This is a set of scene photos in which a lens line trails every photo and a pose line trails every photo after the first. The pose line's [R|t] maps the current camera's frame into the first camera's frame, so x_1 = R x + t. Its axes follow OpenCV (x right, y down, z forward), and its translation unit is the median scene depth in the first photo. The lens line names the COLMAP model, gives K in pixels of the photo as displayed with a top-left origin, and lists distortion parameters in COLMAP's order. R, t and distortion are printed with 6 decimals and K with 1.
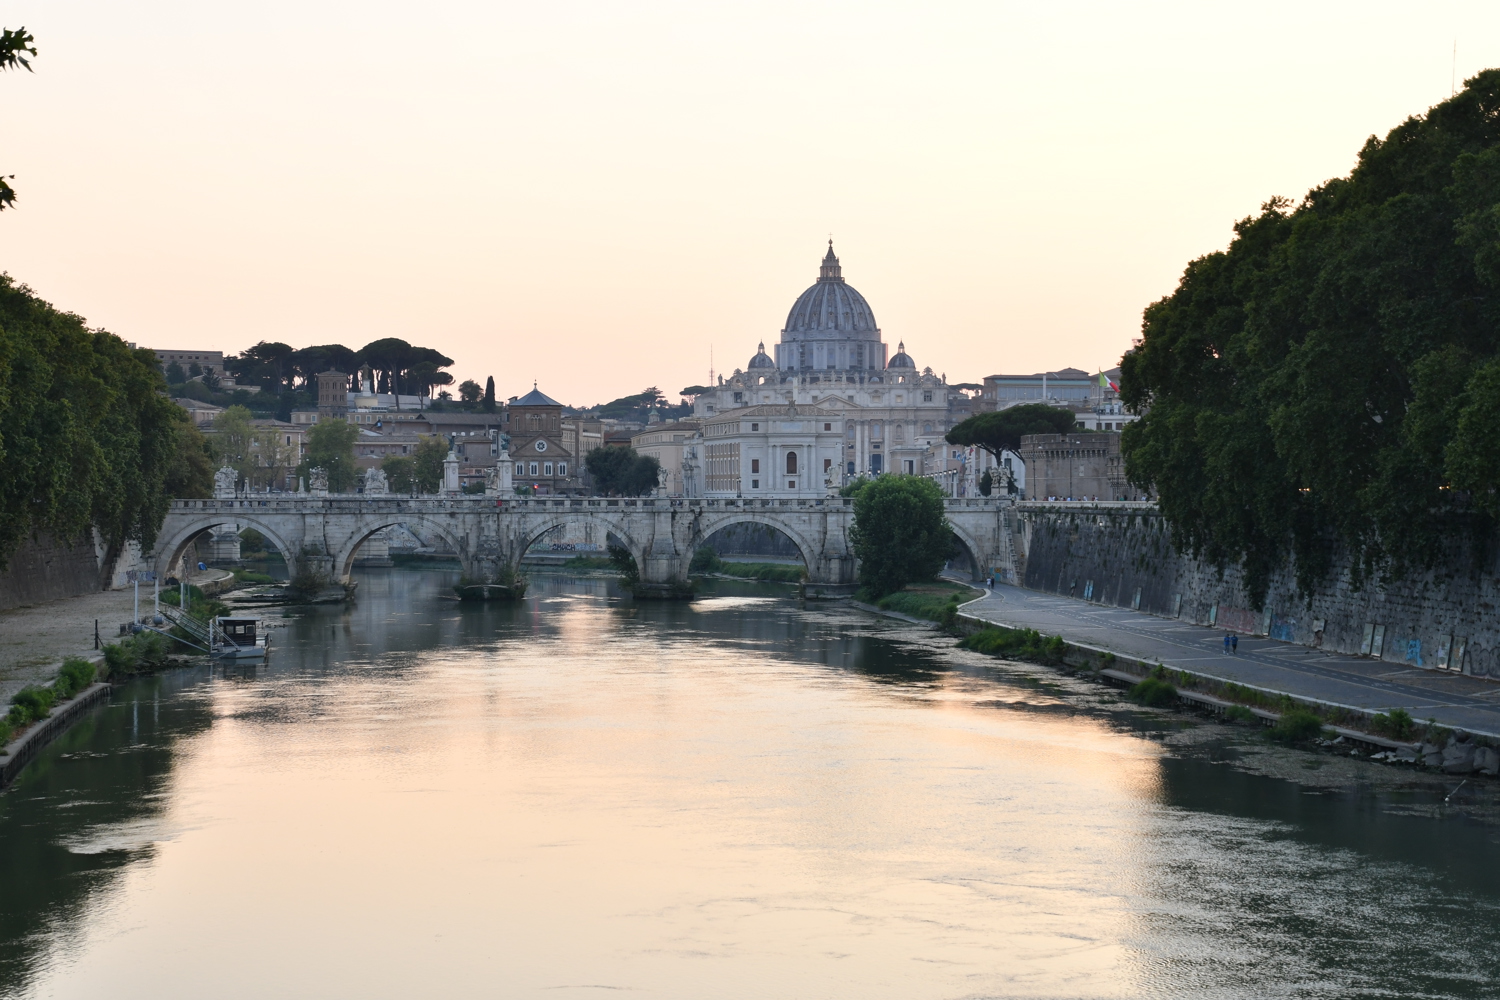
lens RADIAL K [[2847.7, 0, 749.8], [0, 2847.7, 500.5], [0, 0, 1]] dist [0.012950, 0.000000]
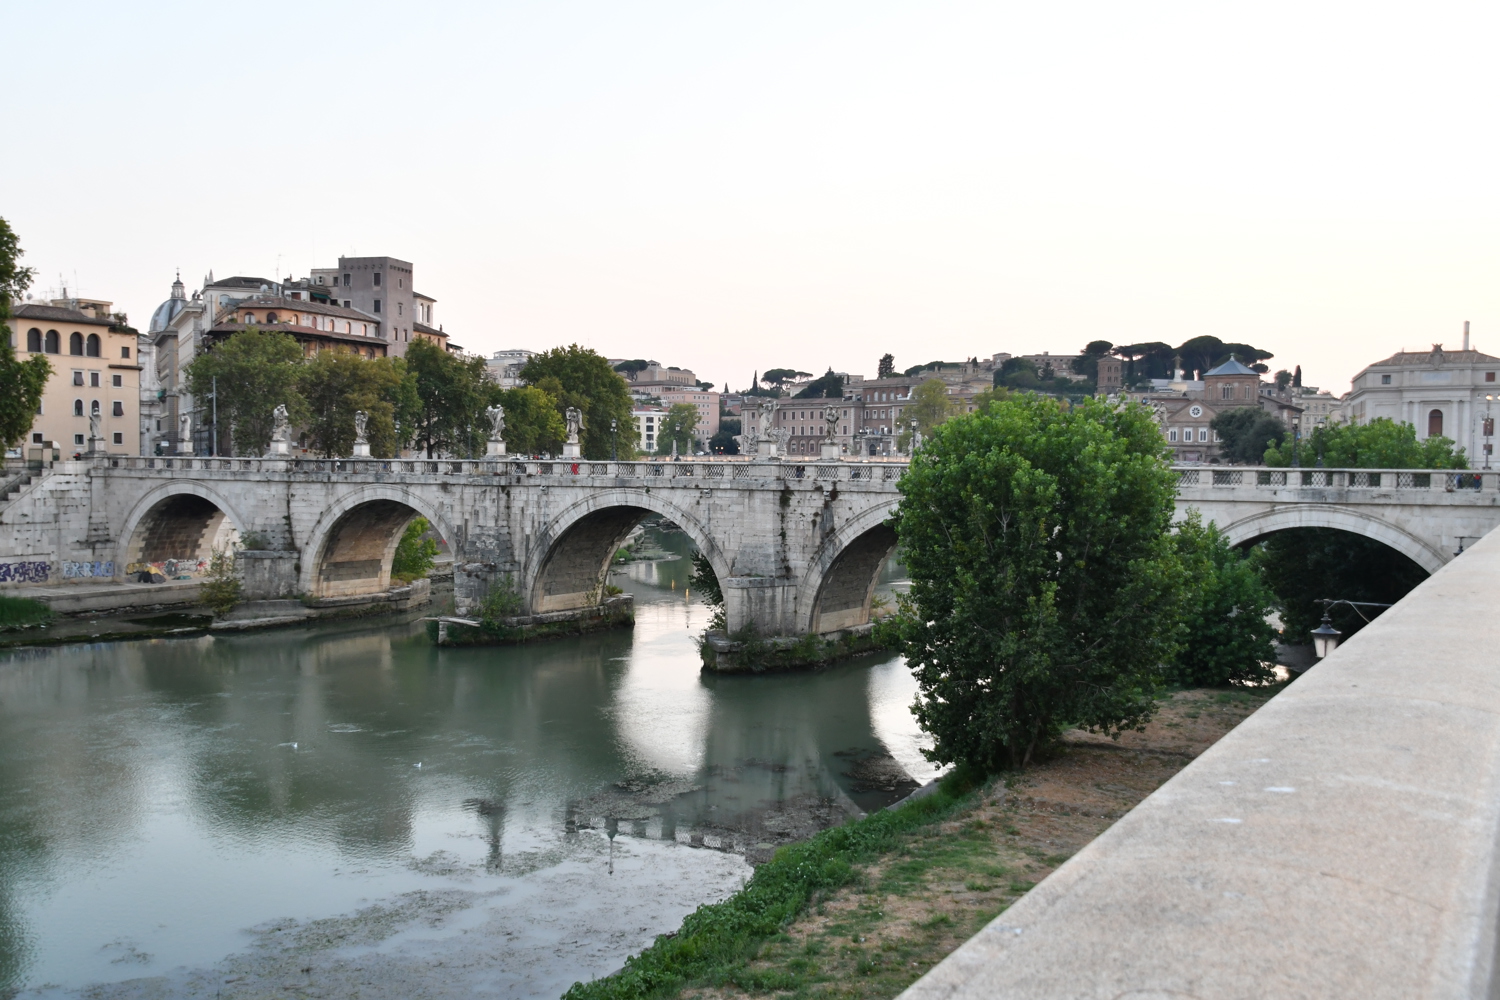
lens RADIAL K [[1452.7, 0, 751.6], [0, 1452.7, 499.7], [0, 0, 1]] dist [0.055291, 0.000000]
pose [[0.846364, 0.024406, -0.532046, 0.102383], [-0.011807, 0.999564, 0.027069, -0.001104], [0.532475, -0.016628, 0.846283, 0.783911]]
